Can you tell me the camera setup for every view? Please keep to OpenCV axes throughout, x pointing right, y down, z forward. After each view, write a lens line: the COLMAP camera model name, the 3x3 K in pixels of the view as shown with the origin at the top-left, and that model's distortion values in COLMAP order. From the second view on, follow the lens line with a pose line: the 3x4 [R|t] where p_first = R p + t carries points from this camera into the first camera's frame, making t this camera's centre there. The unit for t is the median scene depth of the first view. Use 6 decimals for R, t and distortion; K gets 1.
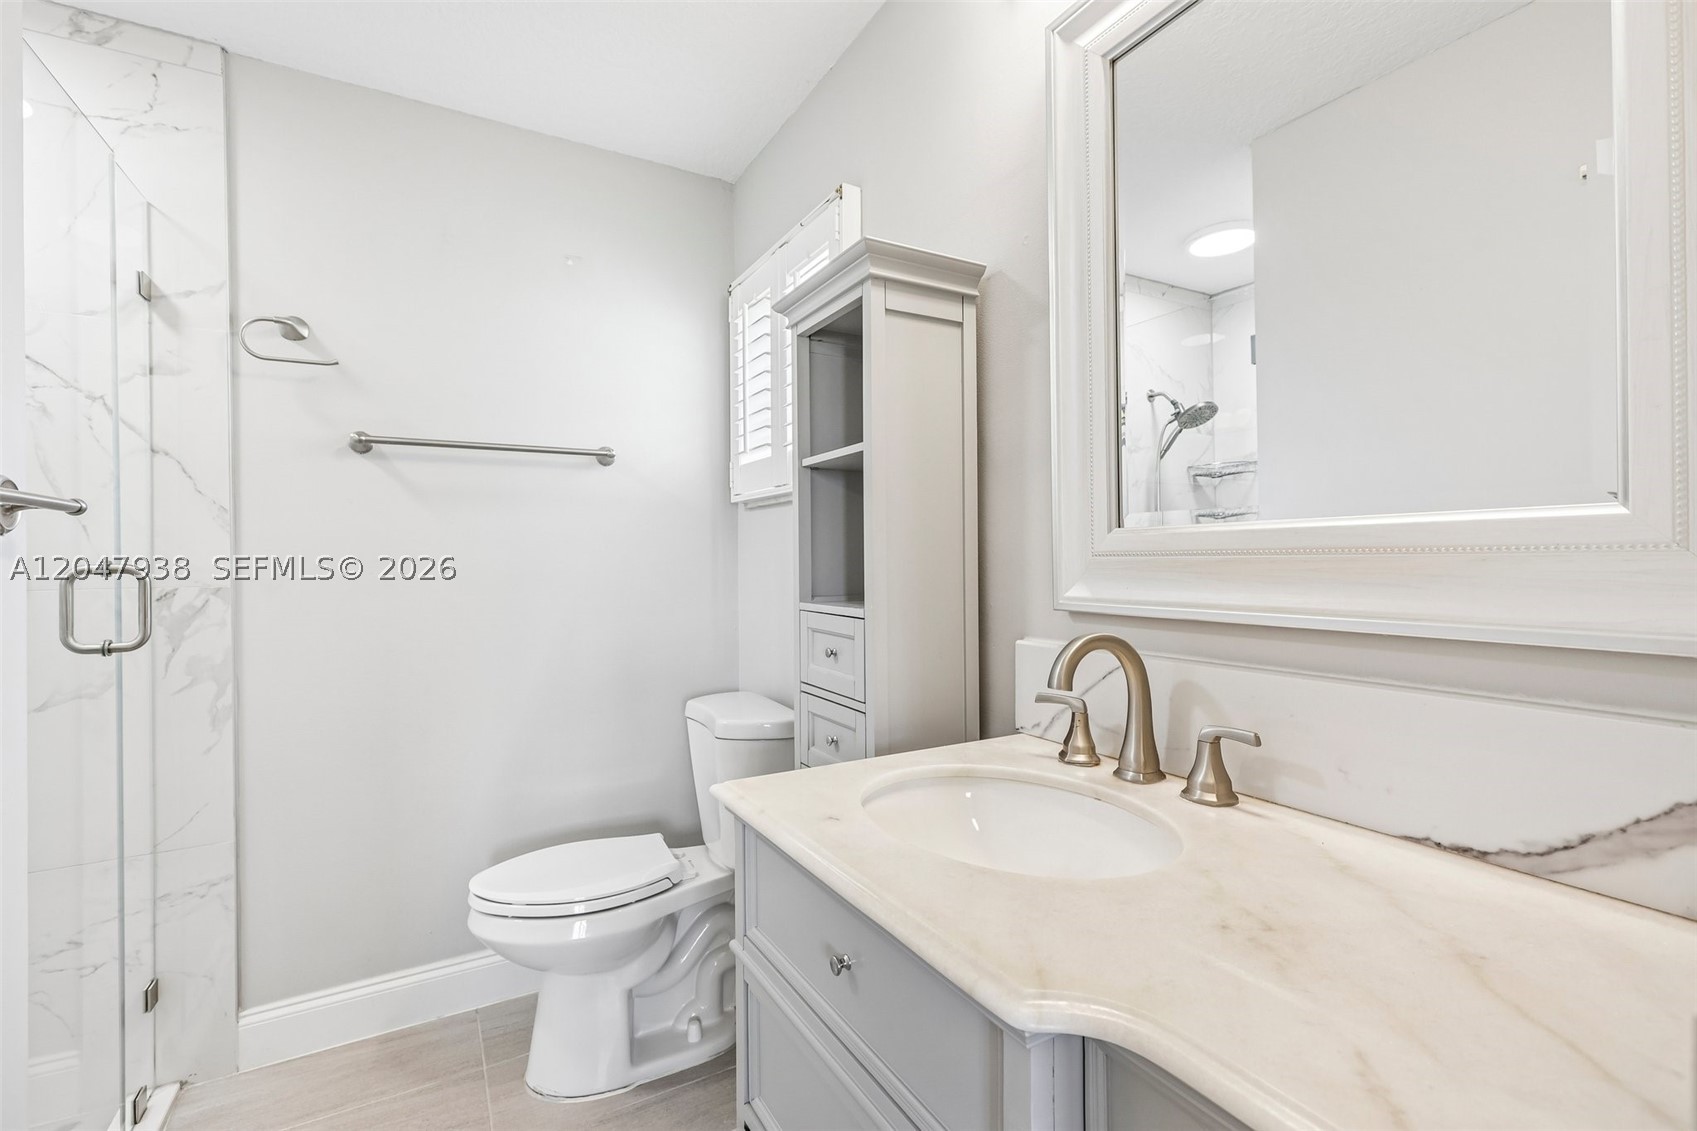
lens RADIAL K [[753.2, 0, 842.7], [0, 753.2, 557.9], [0, 0, 1]] dist [-0.000103, 0.001400]
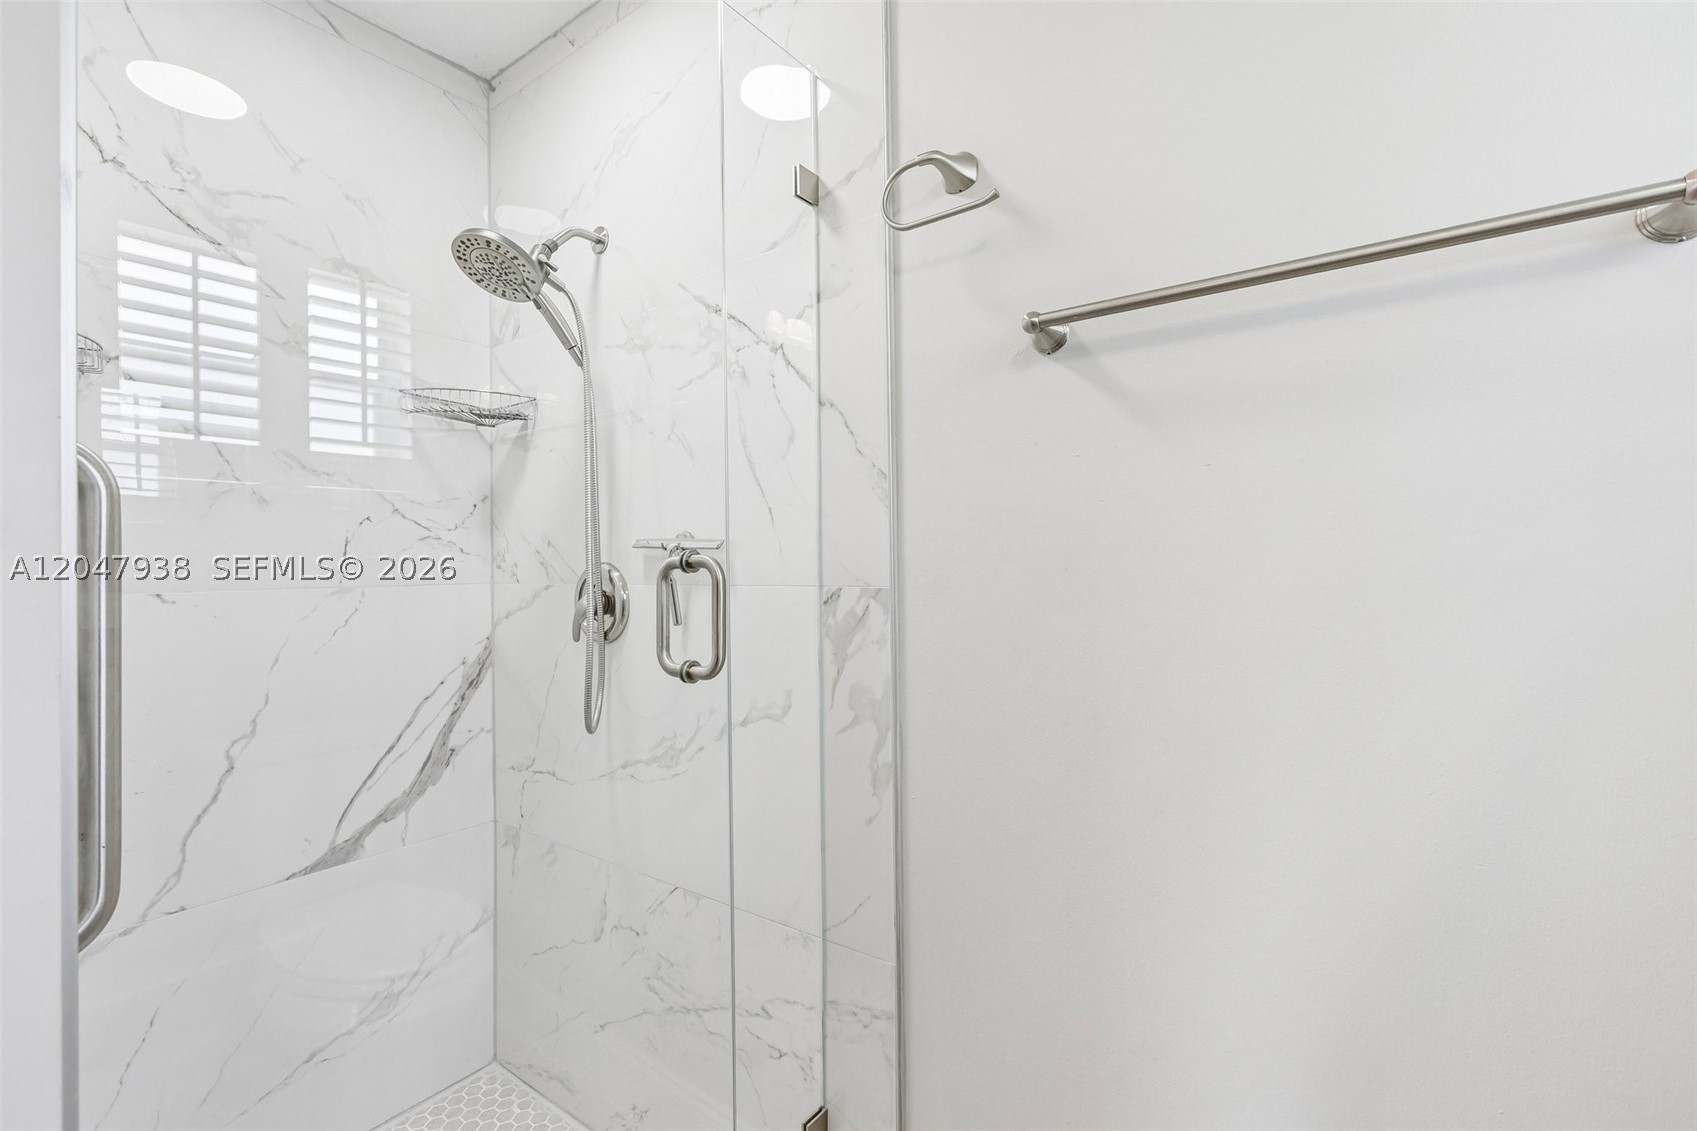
lens RADIAL K [[752.8, 0, 848.2], [0, 752.8, 560.4], [0, 0, 1]] dist [-0.004016, 0.003068]
pose [[0.417124, 0.004191, -0.908840, -0.218568], [0.012410, 0.999870, 0.010306, 0.006476], [0.908765, -0.015578, 0.417017, 0.699247]]
